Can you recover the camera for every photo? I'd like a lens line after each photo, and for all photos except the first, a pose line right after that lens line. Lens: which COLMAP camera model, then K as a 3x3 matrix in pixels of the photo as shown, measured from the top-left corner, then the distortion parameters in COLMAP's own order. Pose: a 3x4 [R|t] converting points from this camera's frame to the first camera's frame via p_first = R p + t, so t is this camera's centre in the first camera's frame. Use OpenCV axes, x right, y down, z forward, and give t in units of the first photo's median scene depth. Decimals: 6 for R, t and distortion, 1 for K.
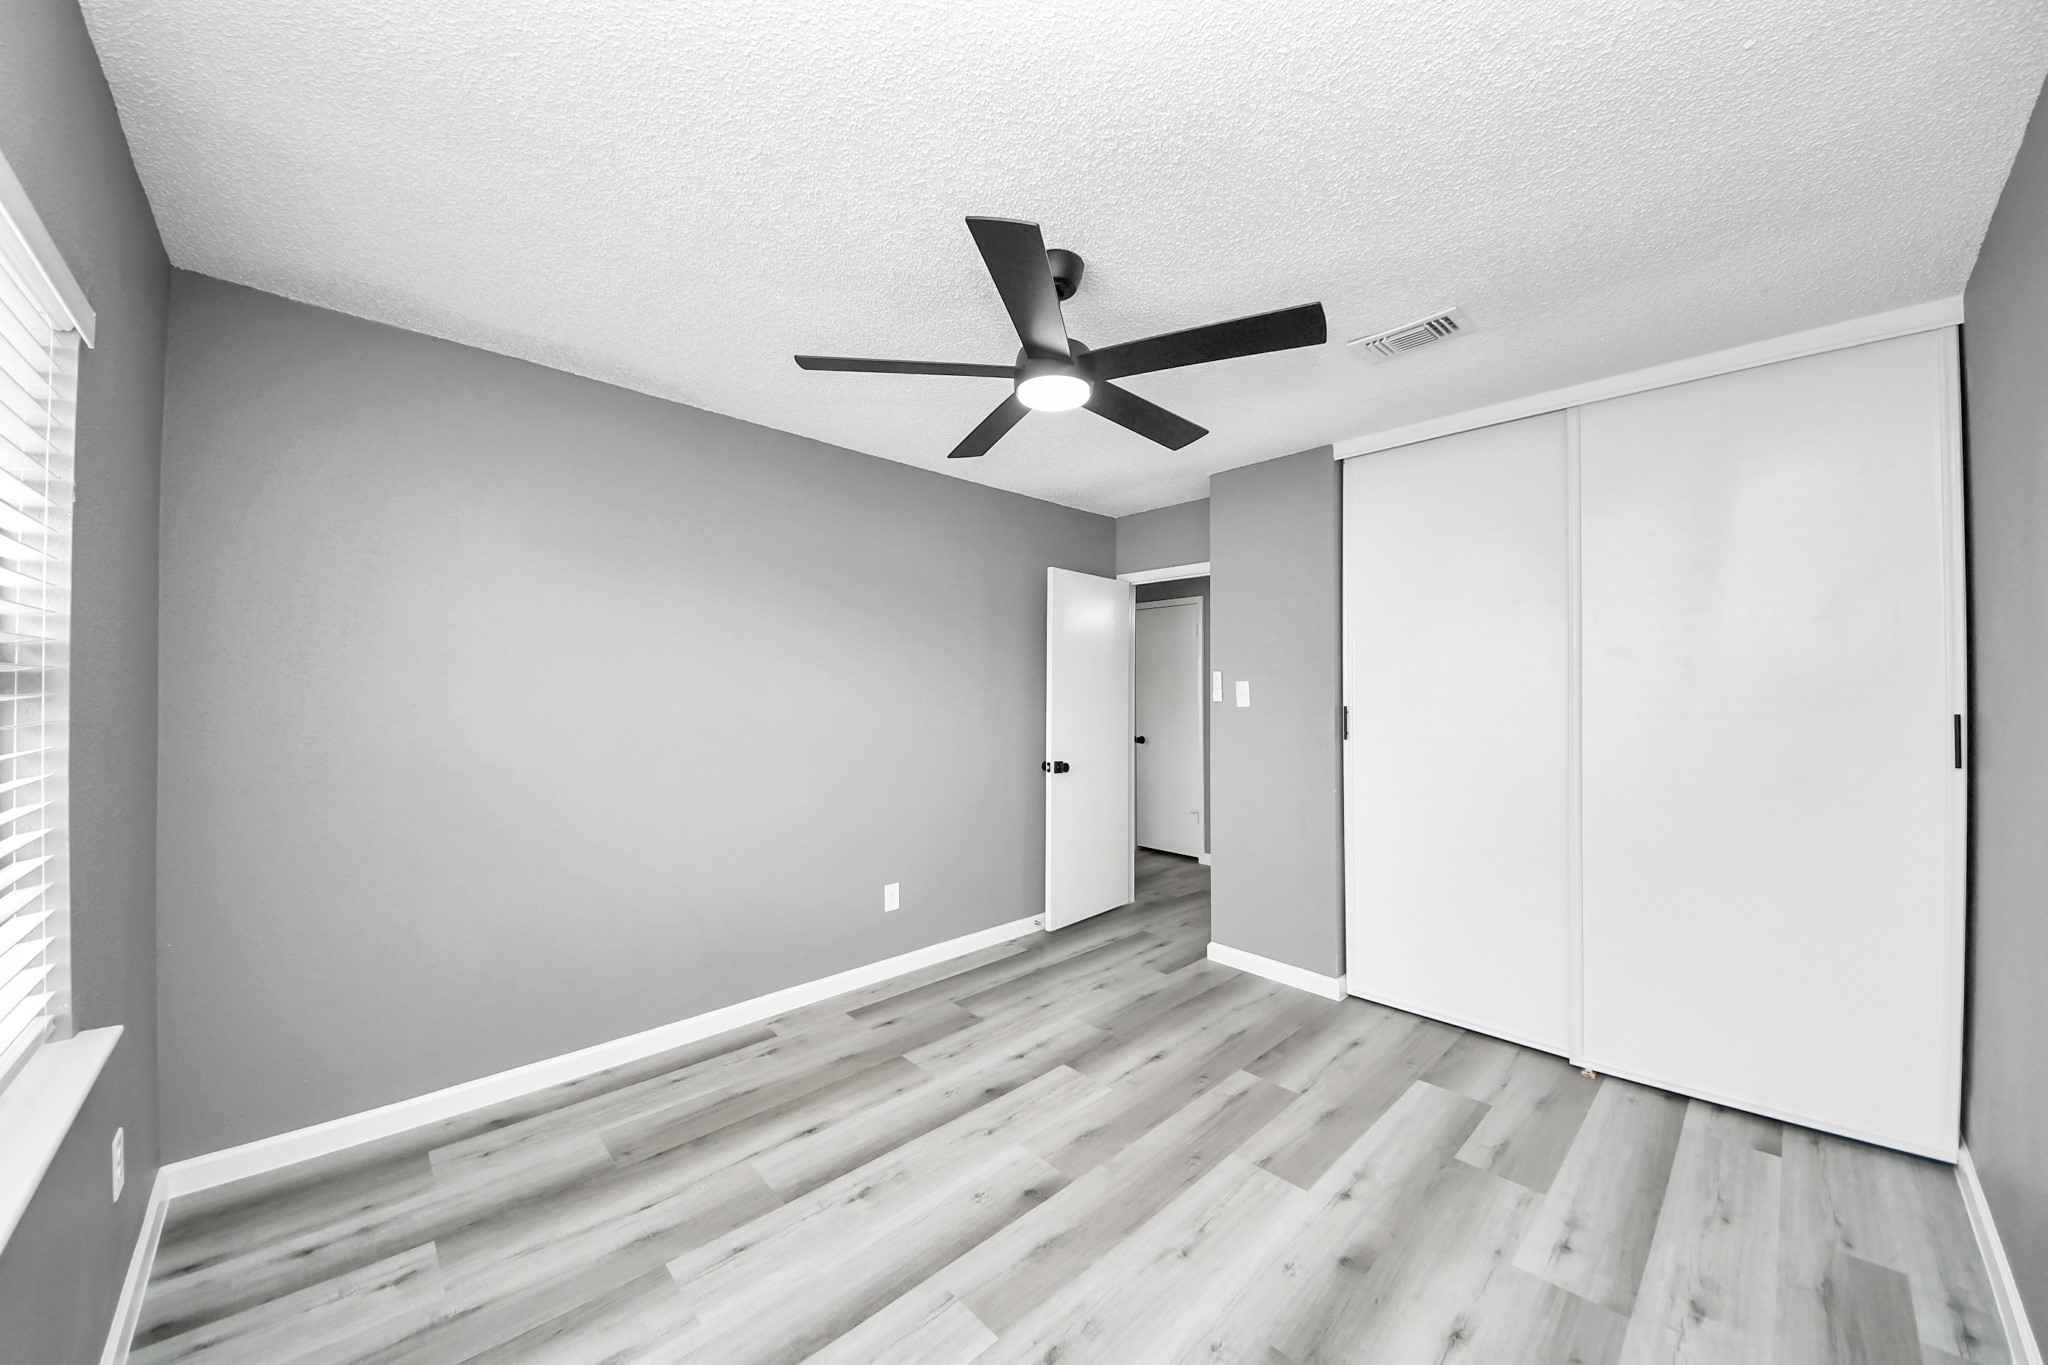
lens RADIAL K [[751.8, 0, 1009.3], [0, 751.8, 680.8], [0, 0, 1]] dist [0.022696, -0.006431]
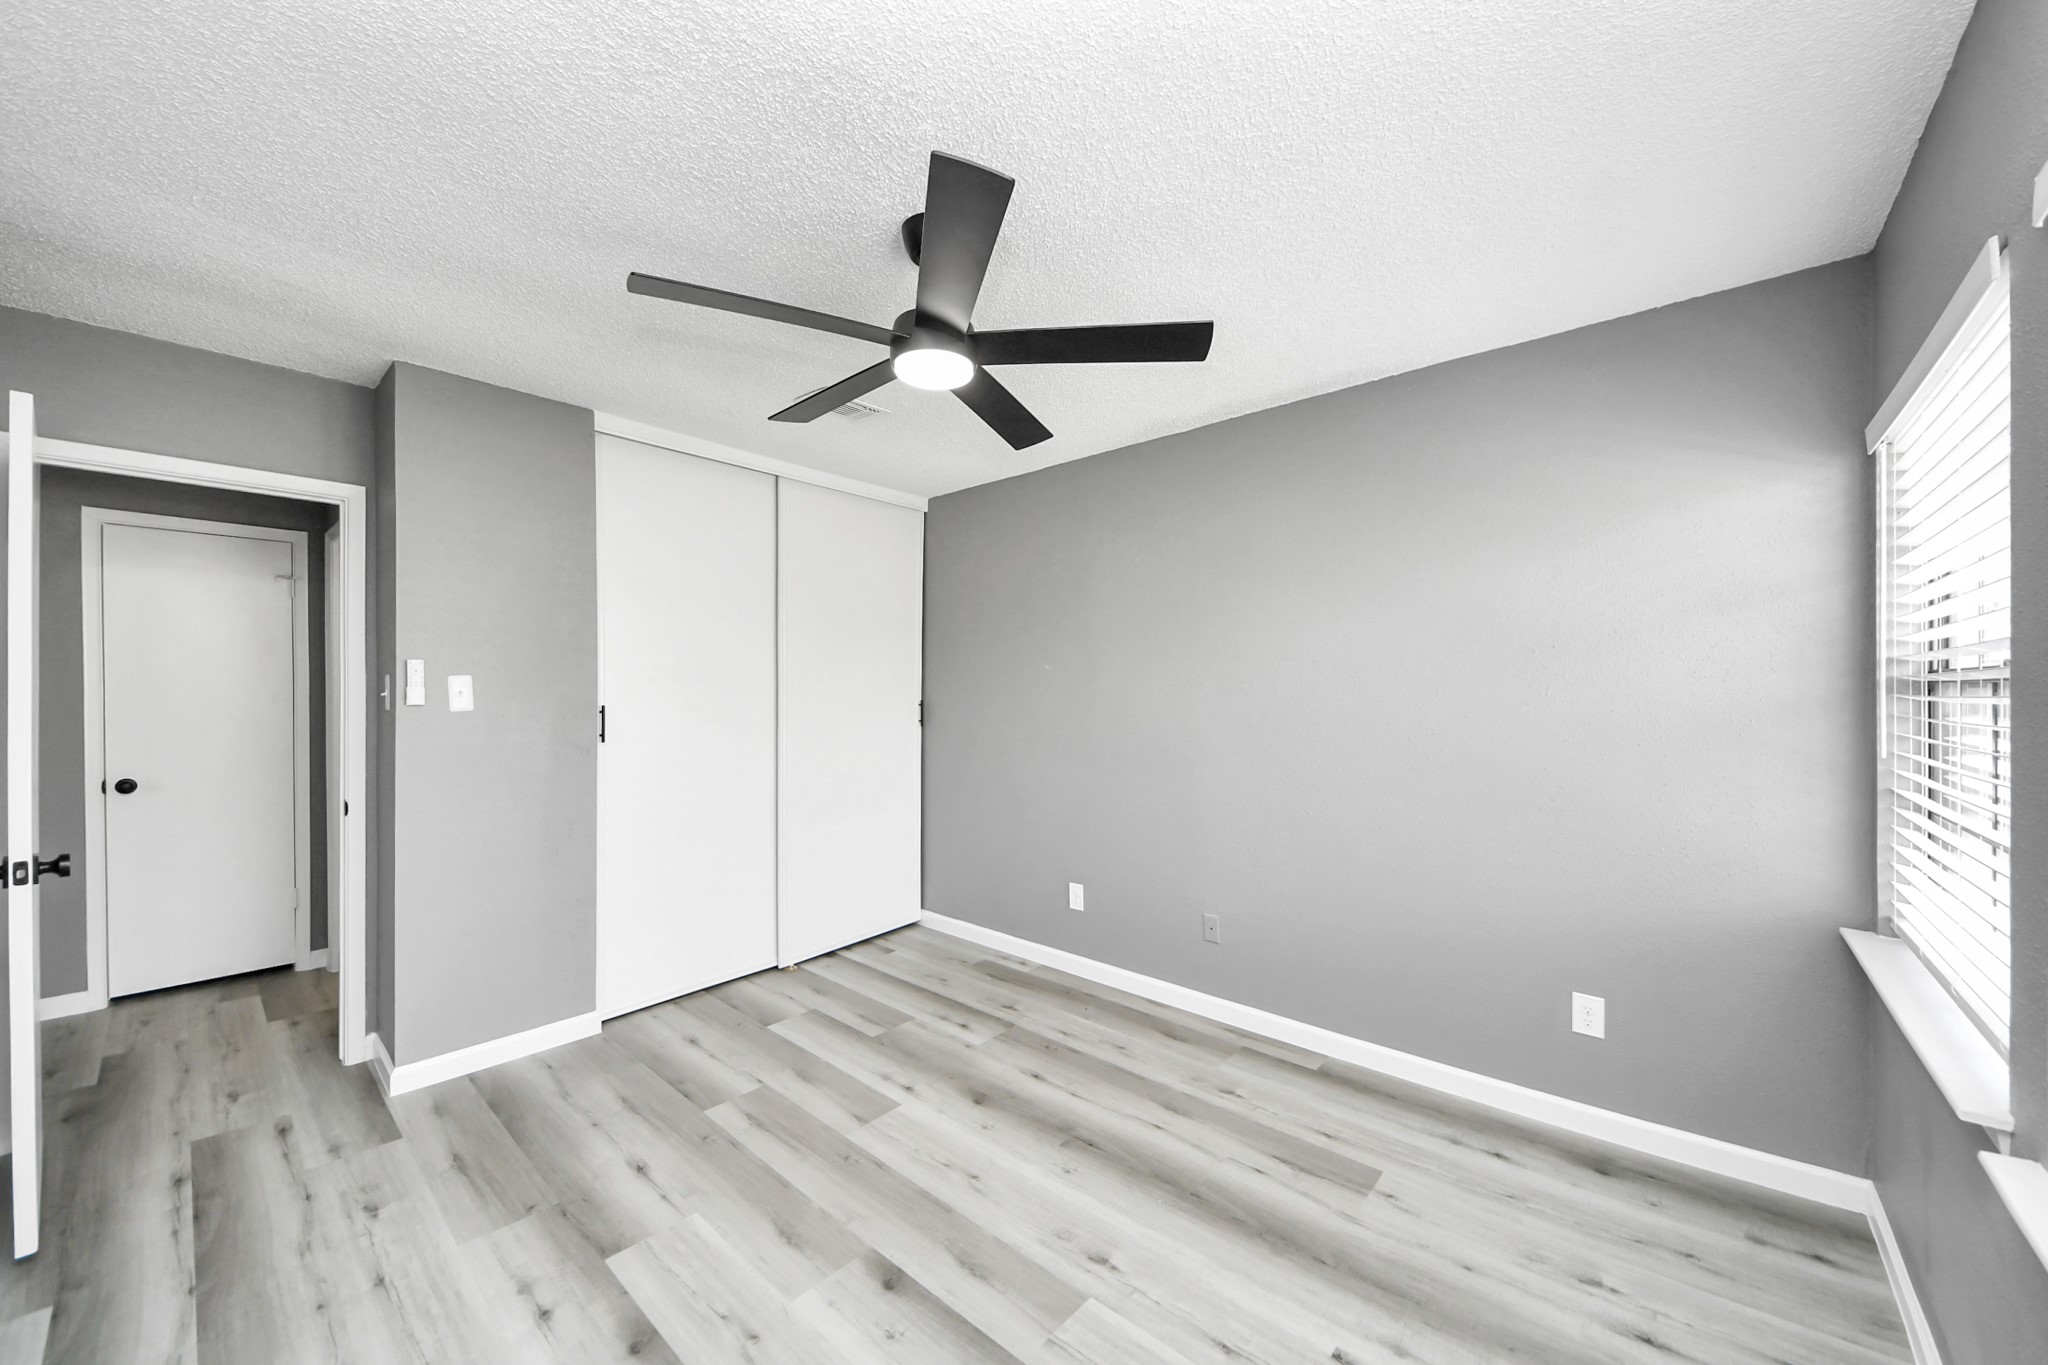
lens RADIAL K [[751.8, 0, 1024.1], [0, 751.8, 688.3], [0, 0, 1]] dist [0.022696, -0.006431]
pose [[-0.081309, -0.010180, 0.996637, -0.762743], [-0.008655, 0.999917, 0.009507, -0.006519], [-0.996651, -0.007853, -0.081390, 0.845363]]
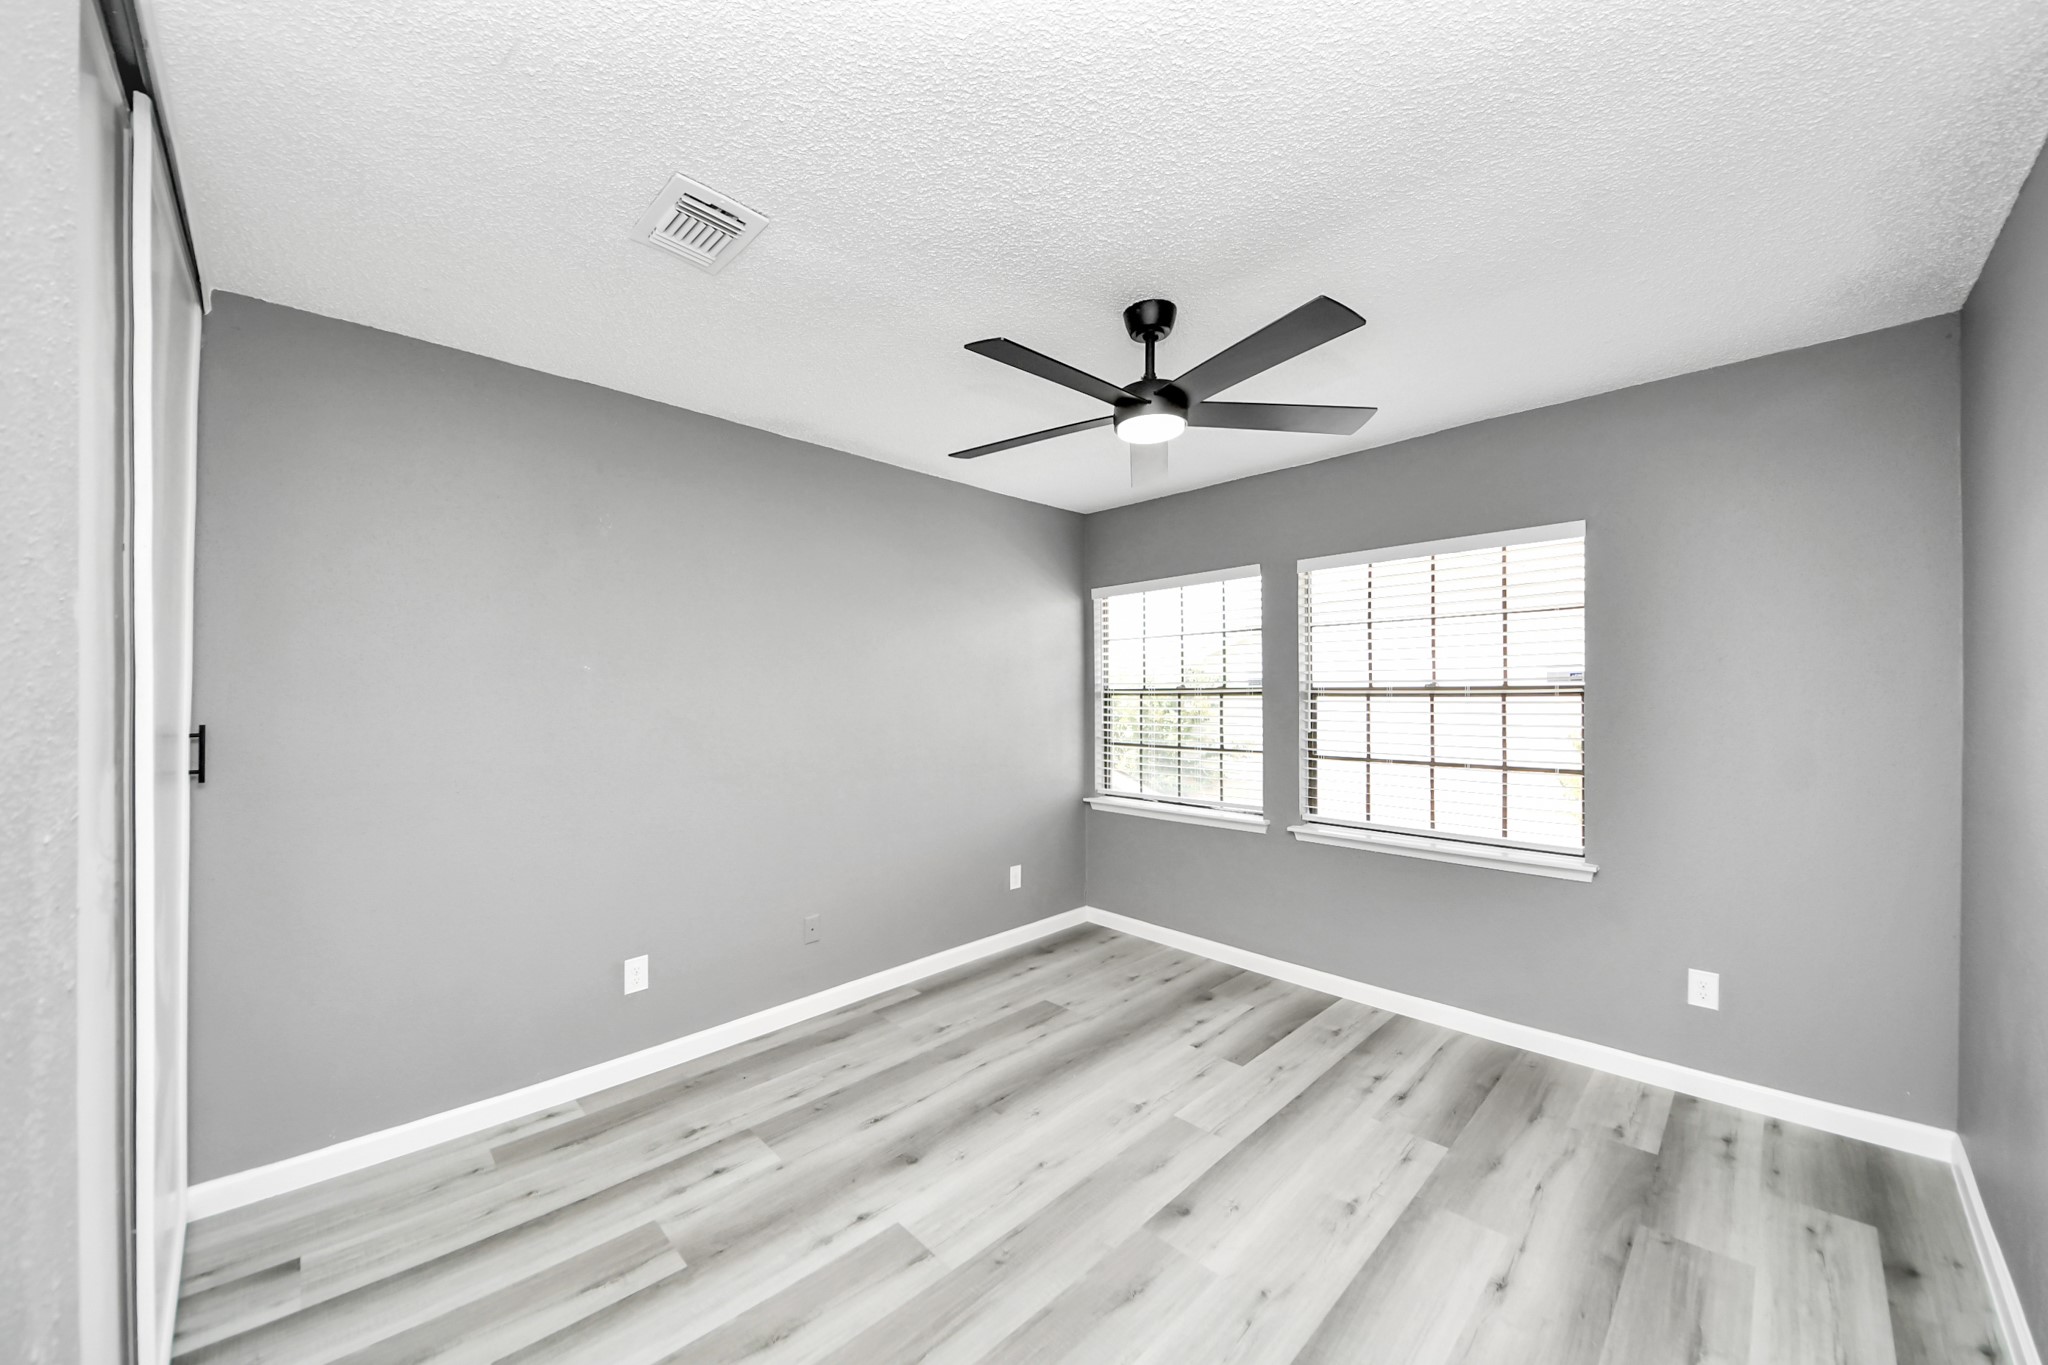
lens RADIAL K [[751.8, 0, 995.8], [0, 751.8, 677.3], [0, 0, 1]] dist [0.022696, -0.006431]
pose [[-0.999986, -0.004041, 0.003536, 0.248778], [-0.004153, 0.999476, -0.032088, 0.011928], [-0.003404, -0.032102, -0.999479, 1.841610]]
